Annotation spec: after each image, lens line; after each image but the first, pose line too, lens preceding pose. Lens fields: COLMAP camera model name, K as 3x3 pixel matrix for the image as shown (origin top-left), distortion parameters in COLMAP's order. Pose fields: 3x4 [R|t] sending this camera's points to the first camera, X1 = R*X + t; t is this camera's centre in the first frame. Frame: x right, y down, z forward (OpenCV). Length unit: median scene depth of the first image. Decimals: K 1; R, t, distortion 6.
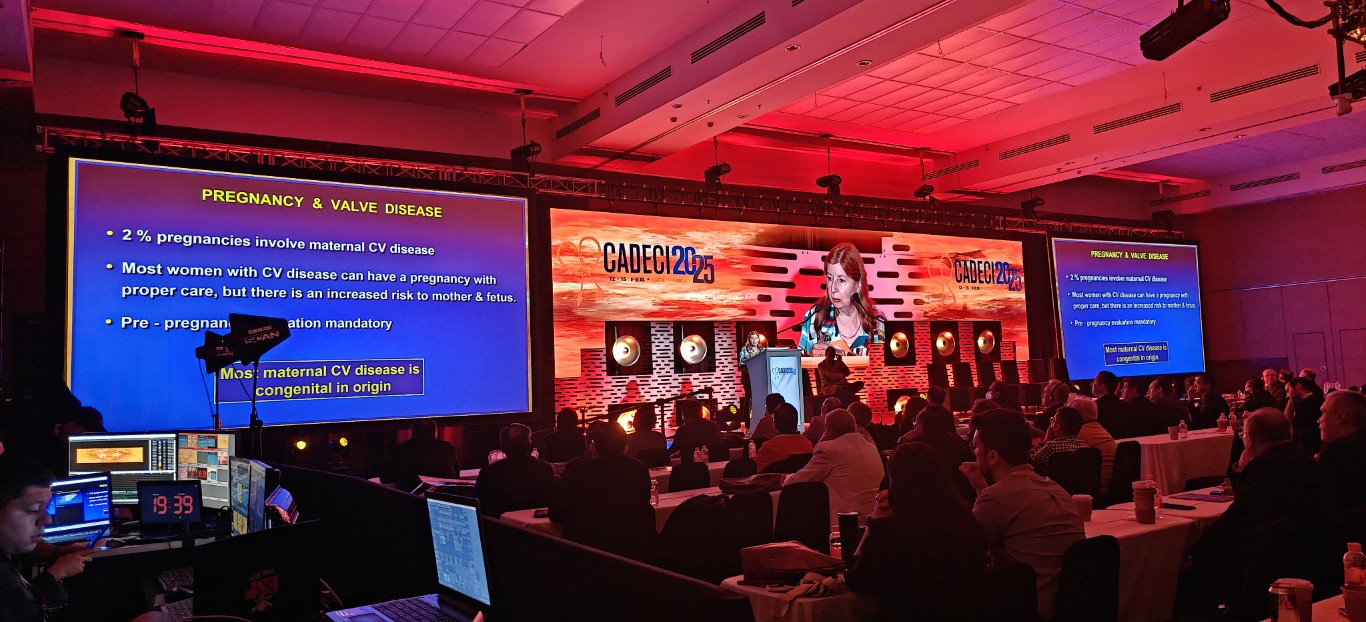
lens RADIAL K [[931.5, 0, 678.3], [0, 931.5, 302.5], [0, 0, 1]] dist [0.028682, -0.020536]
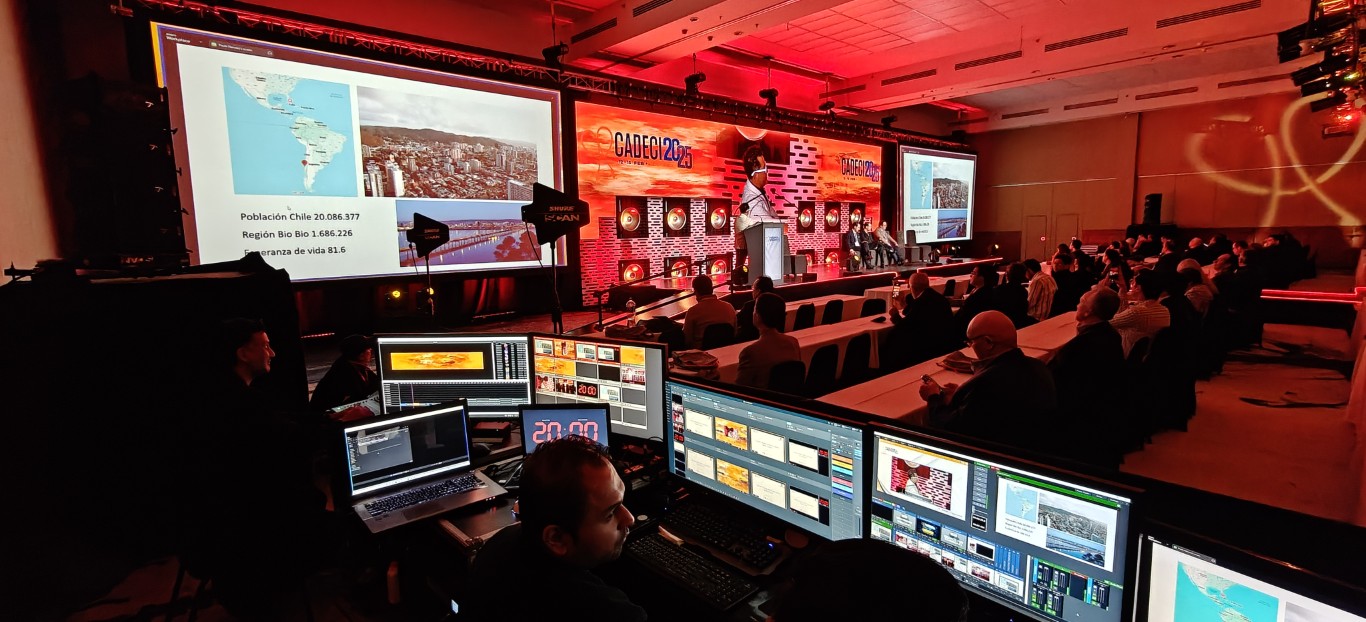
lens RADIAL K [[621.7, 0, 685.9], [0, 621.7, 303.9], [0, 0, 1]] dist [-0.002710, -0.000476]
pose [[0.983312, -0.000392, 0.181927, -0.133614], [-0.034608, 0.981334, 0.189171, 0.001125], [-0.178606, -0.192310, 0.964944, 0.122150]]
